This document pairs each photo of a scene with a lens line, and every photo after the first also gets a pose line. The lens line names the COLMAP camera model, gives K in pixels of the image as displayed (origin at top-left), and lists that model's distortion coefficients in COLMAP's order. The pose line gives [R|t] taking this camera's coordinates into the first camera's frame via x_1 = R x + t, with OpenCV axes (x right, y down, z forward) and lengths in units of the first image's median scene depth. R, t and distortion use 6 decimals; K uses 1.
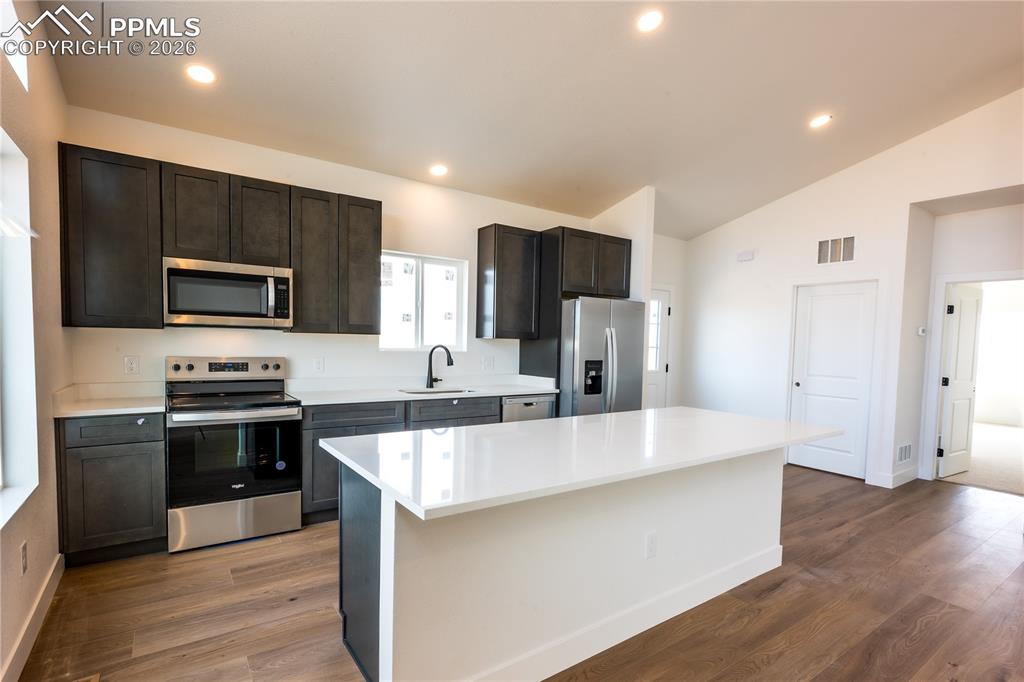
lens RADIAL K [[491.3, 0, 511.0], [0, 491.3, 366.0], [0, 0, 1]] dist [0.001272, -0.000089]
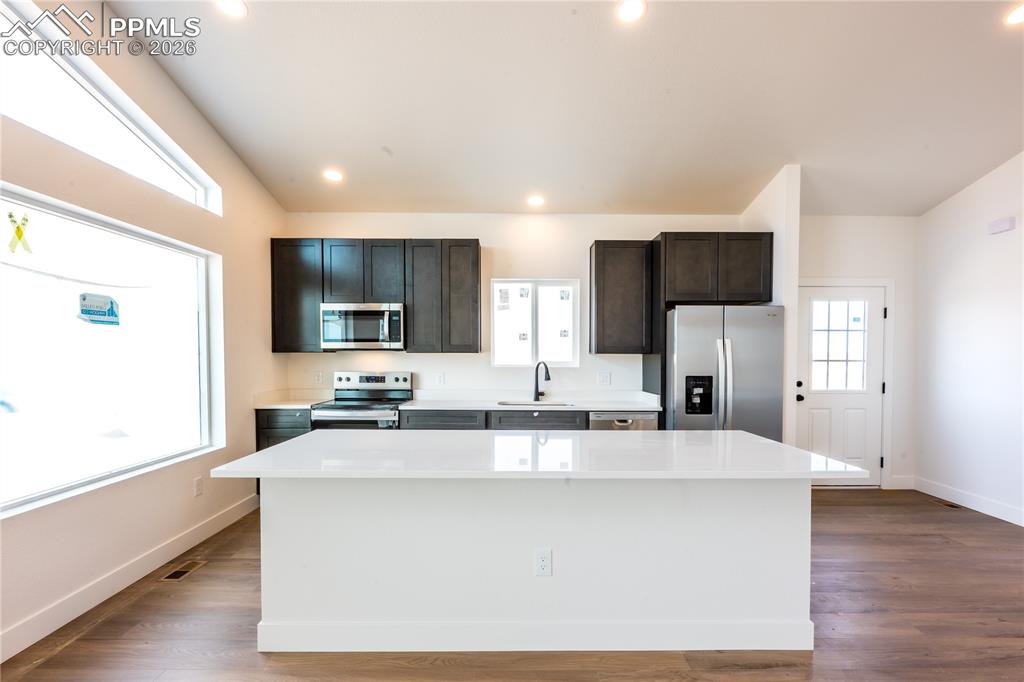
lens RADIAL K [[491.3, 0, 511.0], [0, 491.3, 366.0], [0, 0, 1]] dist [0.001272, -0.000089]
pose [[0.827199, -0.008768, -0.561840, 0.404808], [-0.012943, 0.999316, -0.034650, 0.005974], [0.561760, 0.035934, 0.826520, 0.078105]]
